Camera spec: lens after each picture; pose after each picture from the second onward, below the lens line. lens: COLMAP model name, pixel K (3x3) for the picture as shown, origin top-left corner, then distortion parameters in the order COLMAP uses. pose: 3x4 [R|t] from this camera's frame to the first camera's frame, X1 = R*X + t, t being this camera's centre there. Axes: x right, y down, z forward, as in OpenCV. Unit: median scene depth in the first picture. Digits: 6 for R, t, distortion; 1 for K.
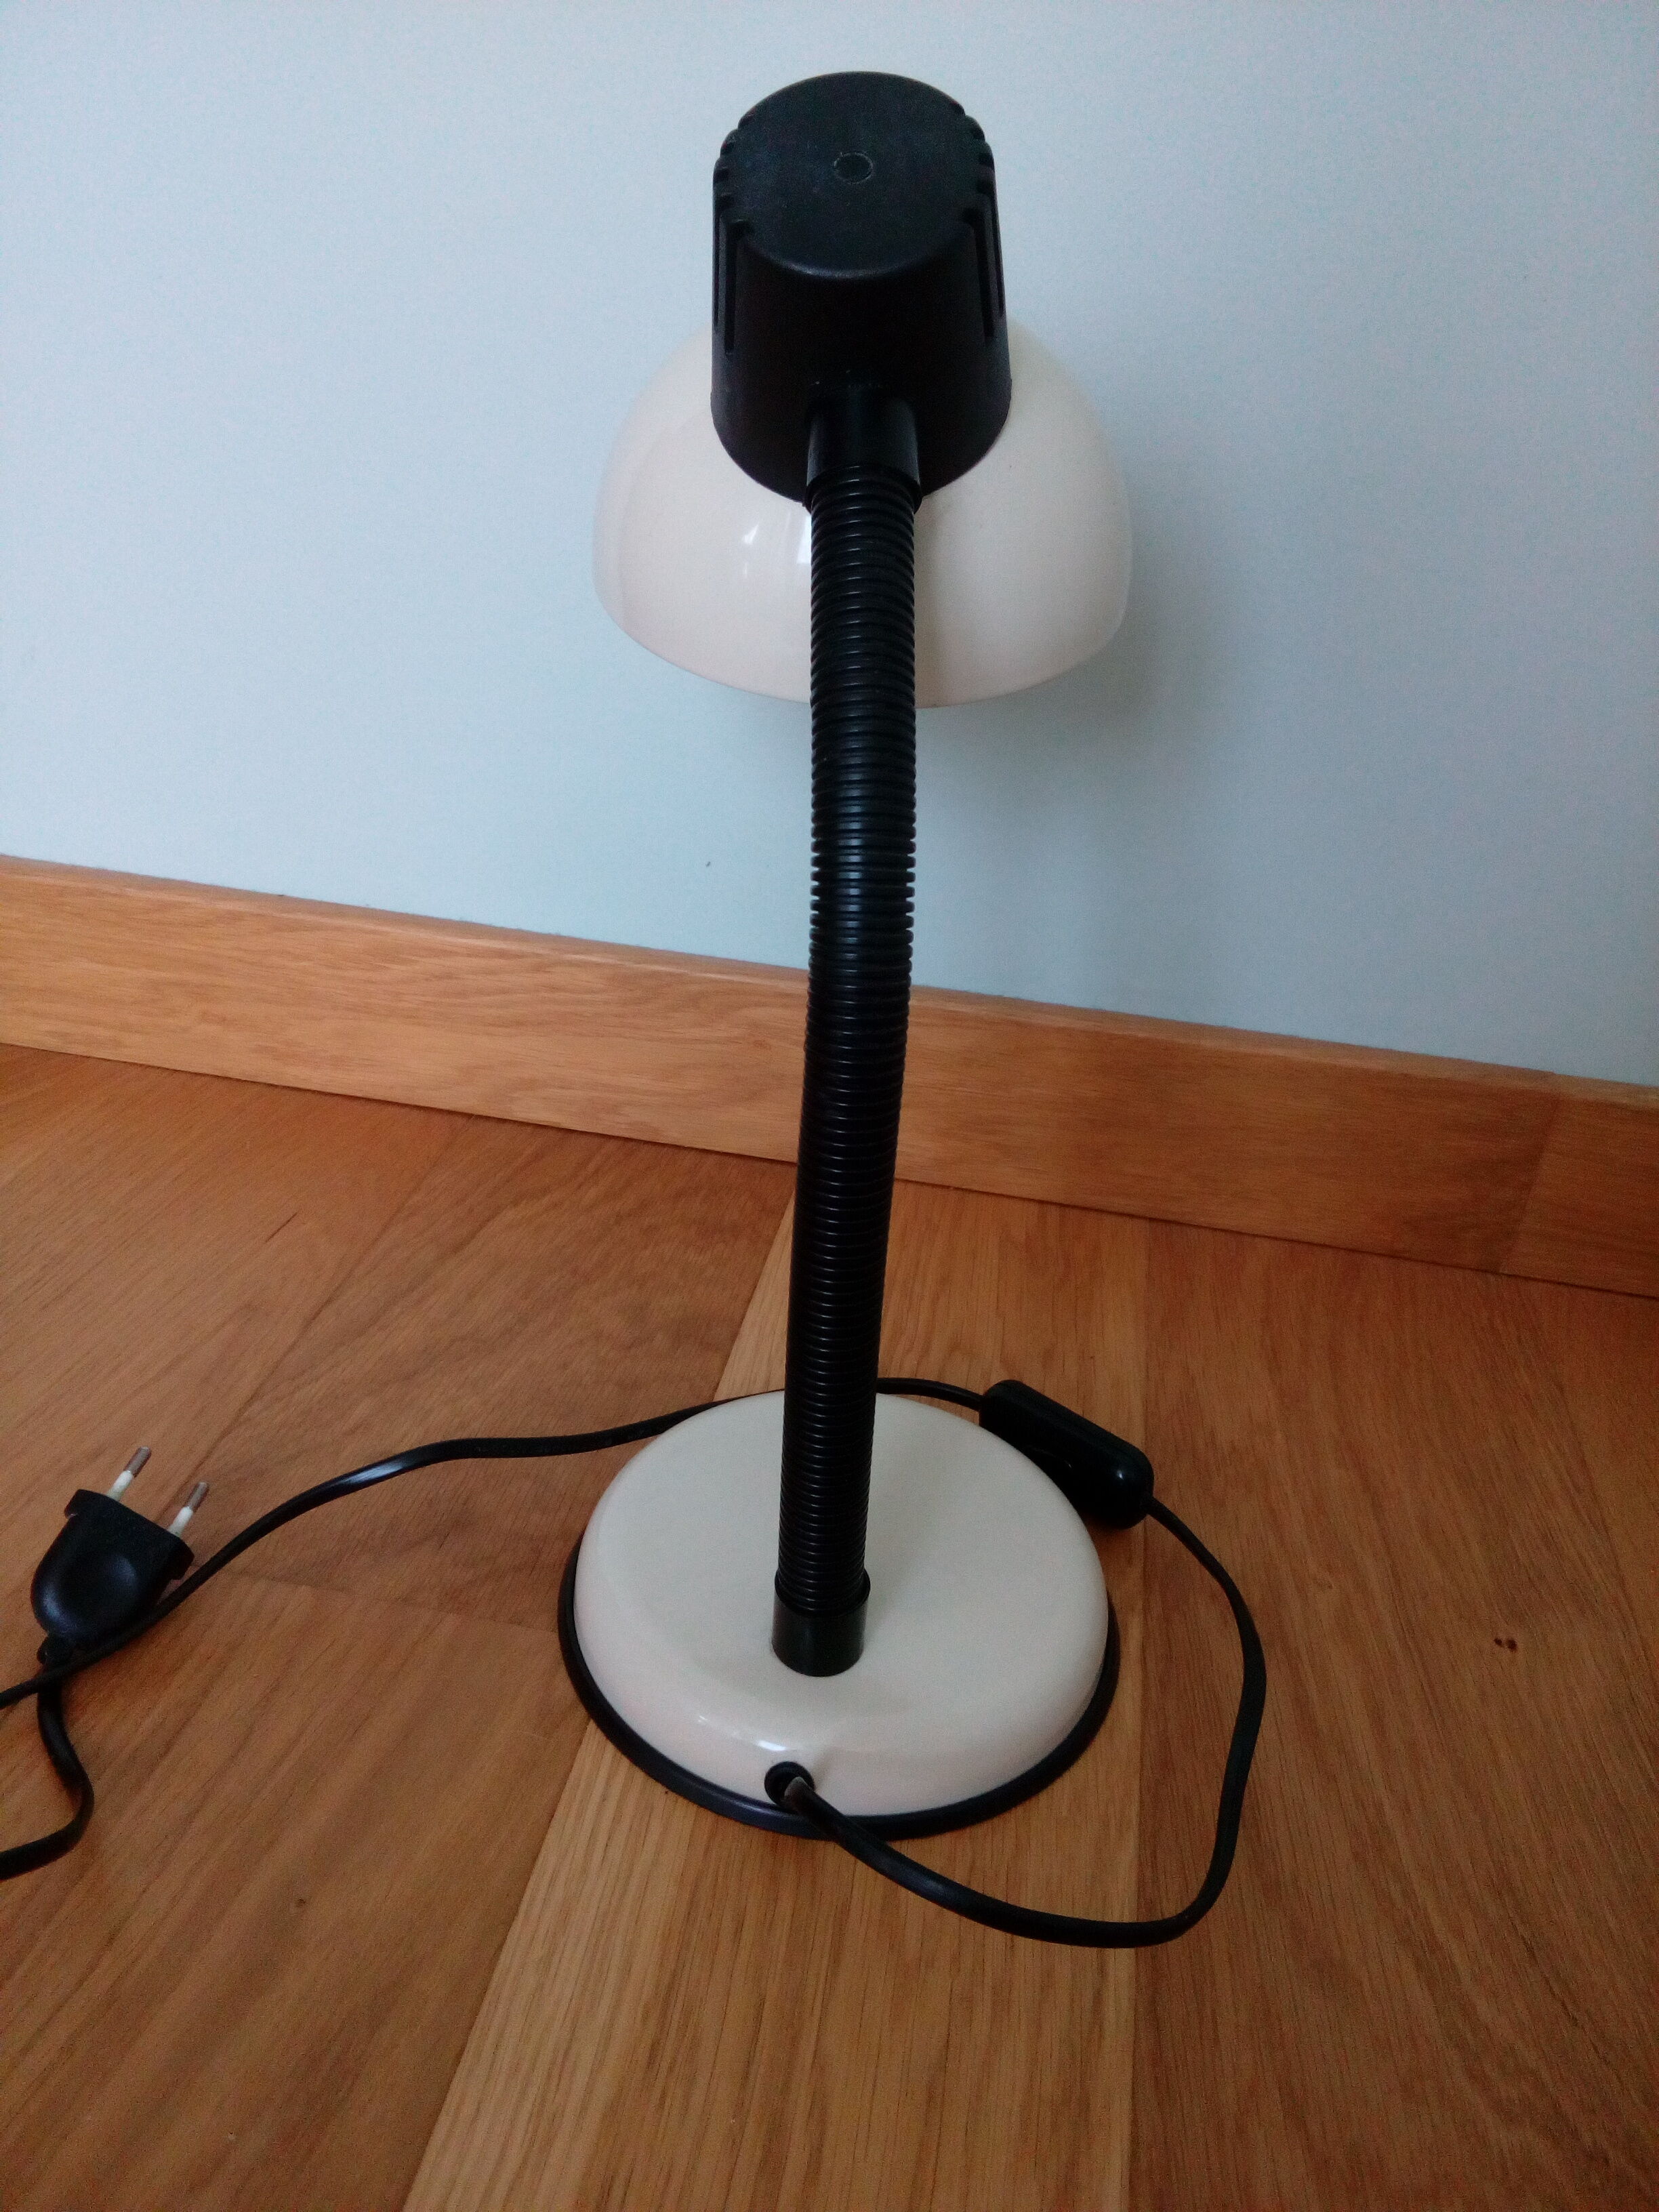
lens RADIAL K [[1759.5, 0, 817.6], [0, 1759.5, 1102.3], [0, 0, 1]] dist [0.157318, -0.253151]
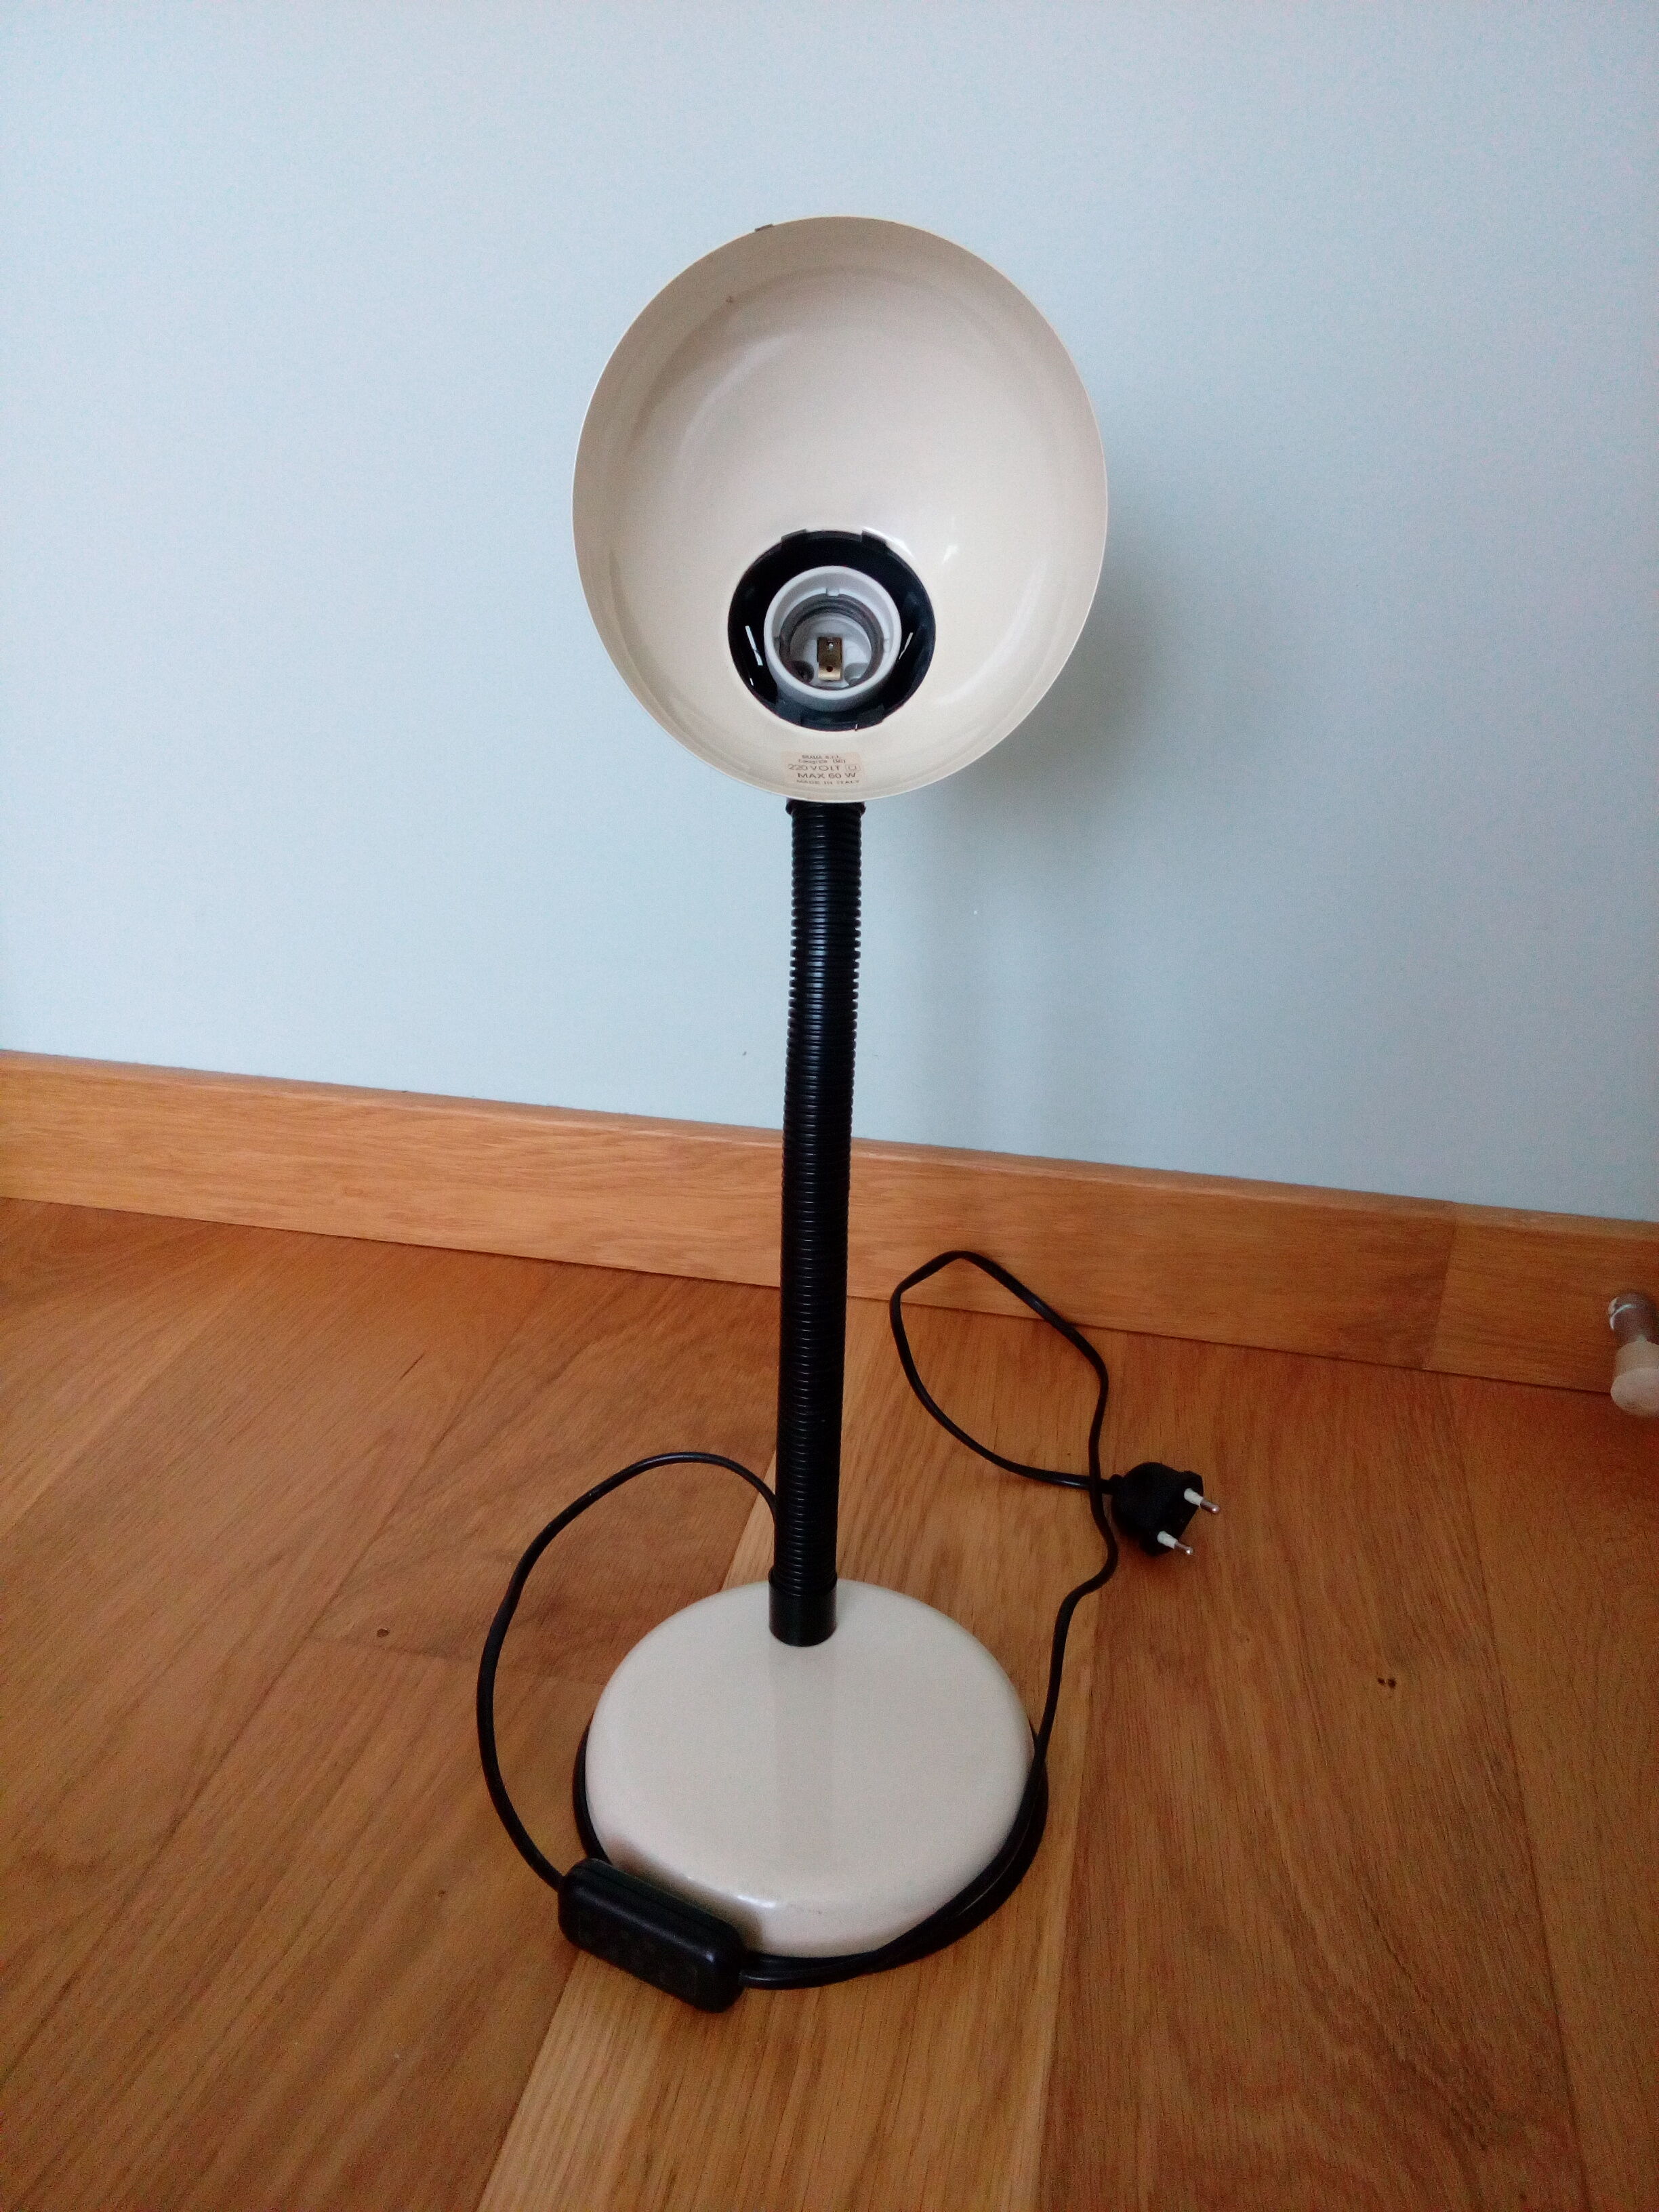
lens RADIAL K [[1759.5, 0, 817.6], [0, 1759.5, 1102.3], [0, 0, 1]] dist [0.157318, -0.253151]
pose [[0.997104, -0.043438, -0.062420, 0.064250], [0.040932, 0.998326, -0.040875, -0.050305], [0.064091, 0.038201, 0.997213, -0.216784]]
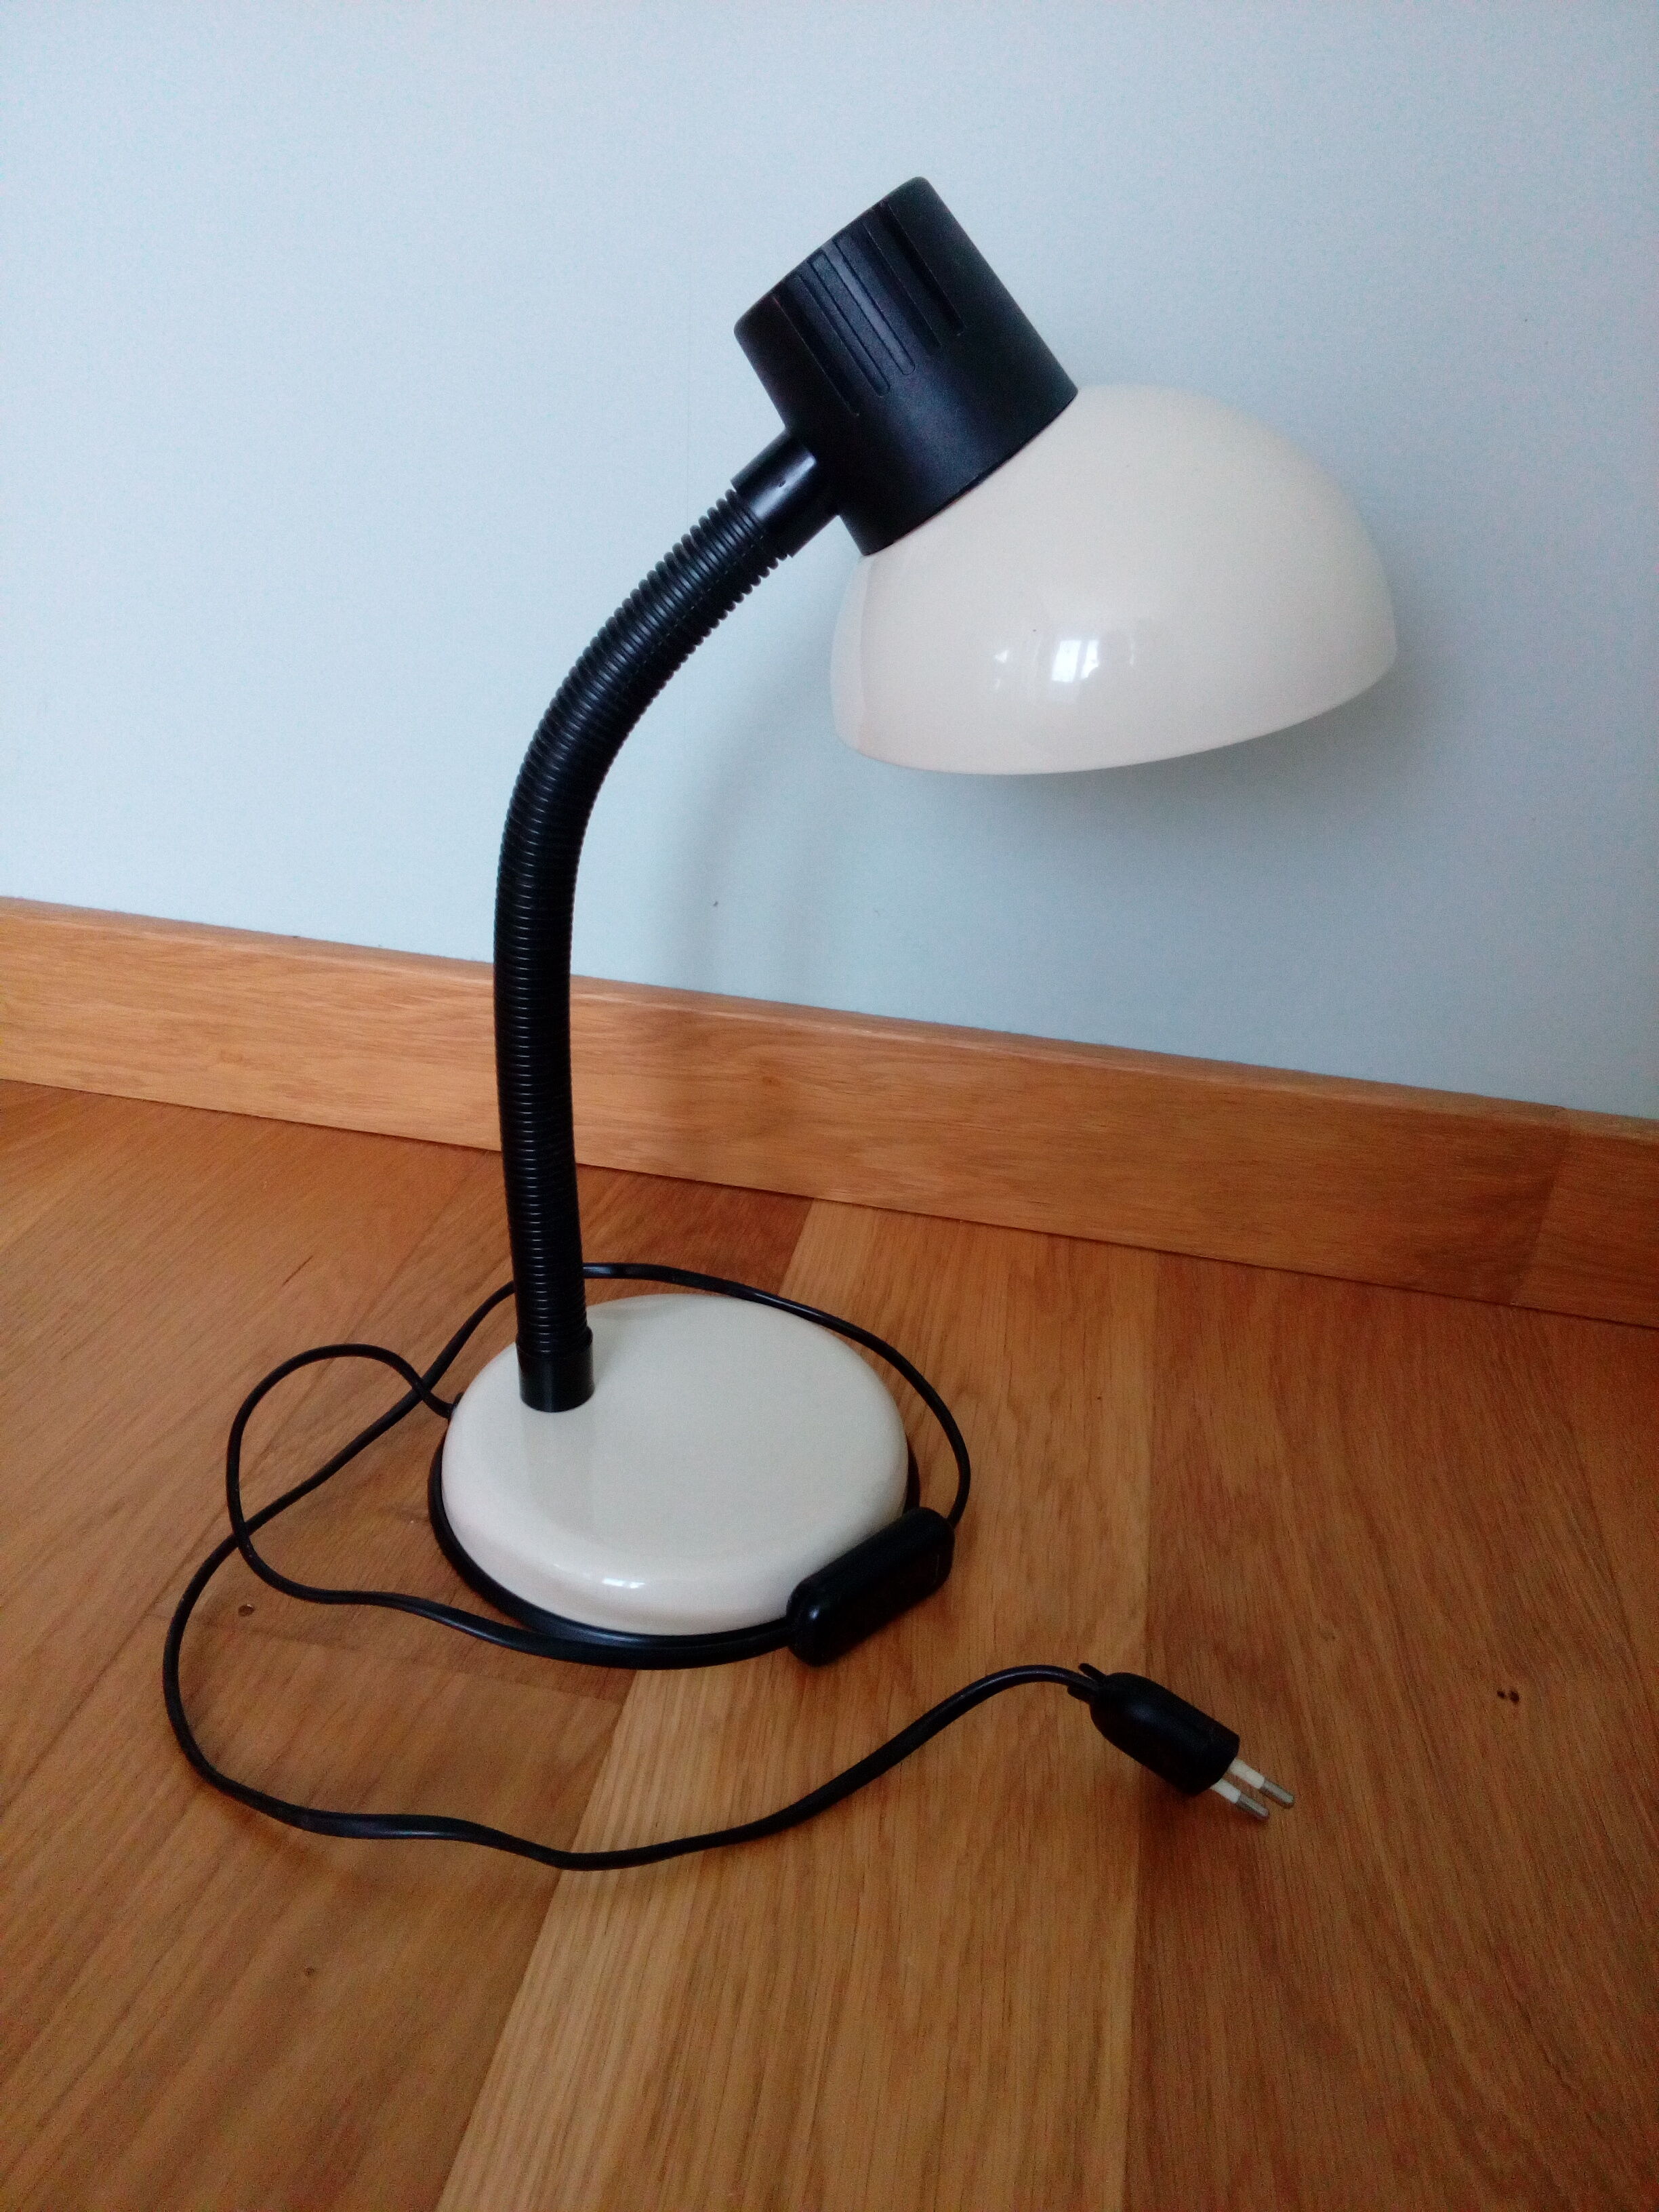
lens RADIAL K [[1759.5, 0, 817.6], [0, 1759.5, 1102.3], [0, 0, 1]] dist [0.157318, -0.253151]
pose [[0.999769, -0.008909, -0.019584, 0.015214], [0.009218, 0.999834, 0.015716, -0.037948], [0.019440, -0.015893, 0.999685, -0.004633]]
